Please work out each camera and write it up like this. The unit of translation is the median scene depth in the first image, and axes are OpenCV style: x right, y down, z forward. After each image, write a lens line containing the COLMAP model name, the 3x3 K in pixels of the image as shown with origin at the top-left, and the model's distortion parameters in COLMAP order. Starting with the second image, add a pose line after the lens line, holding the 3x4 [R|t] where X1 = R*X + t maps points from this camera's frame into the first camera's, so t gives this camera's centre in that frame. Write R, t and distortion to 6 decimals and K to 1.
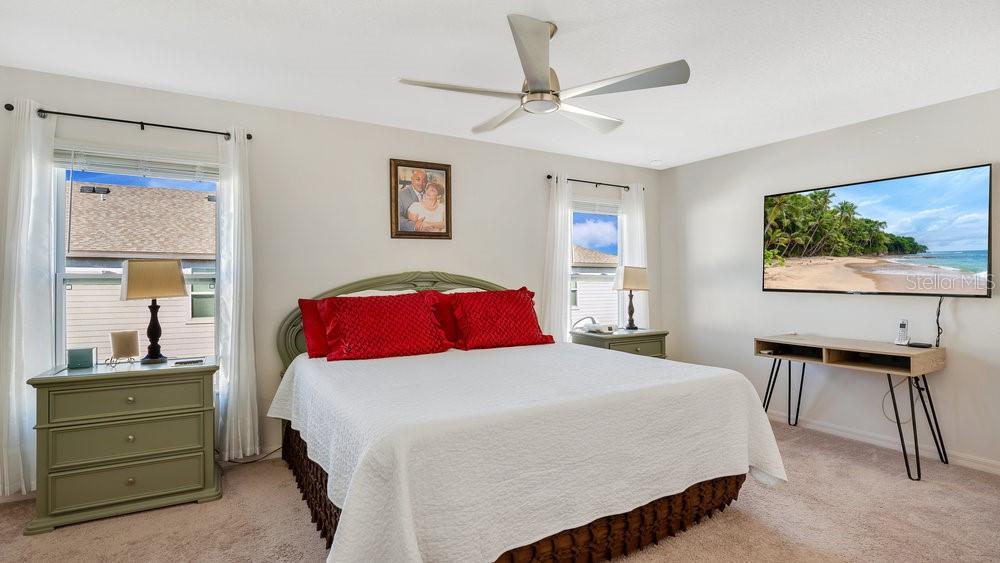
lens RADIAL K [[492.1, 0, 500.0], [0, 492.1, 281.5], [0, 0, 1]] dist [-0.011332, -0.000311]
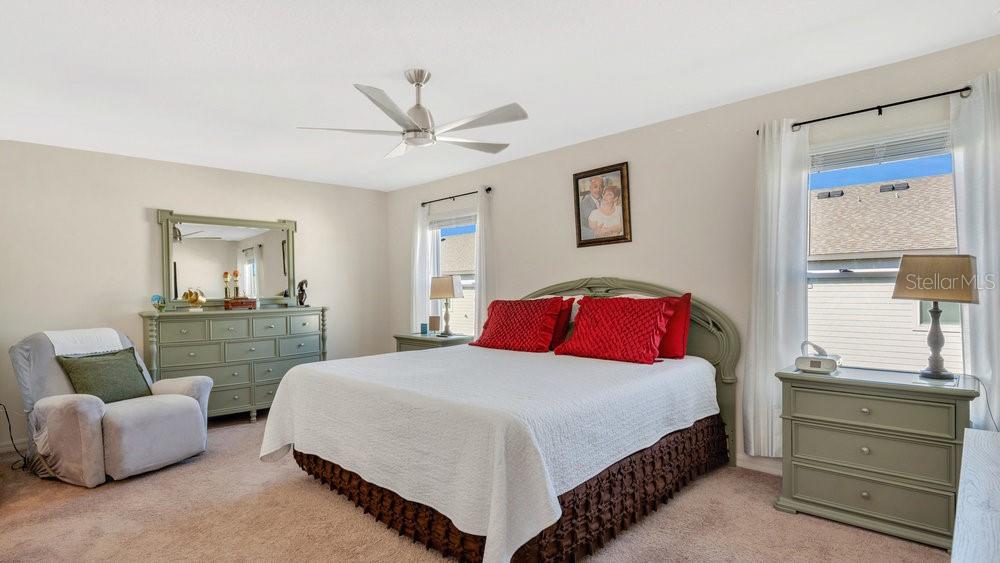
lens RADIAL K [[548.0, 0, 500.0], [0, 548.0, 281.5], [0, 0, 1]] dist [-0.000848, -0.000579]
pose [[0.227943, -0.015718, -0.973548, 0.864494], [0.013893, 0.999820, -0.012890, -0.000387], [0.973575, -0.010587, 0.228121, 0.531867]]
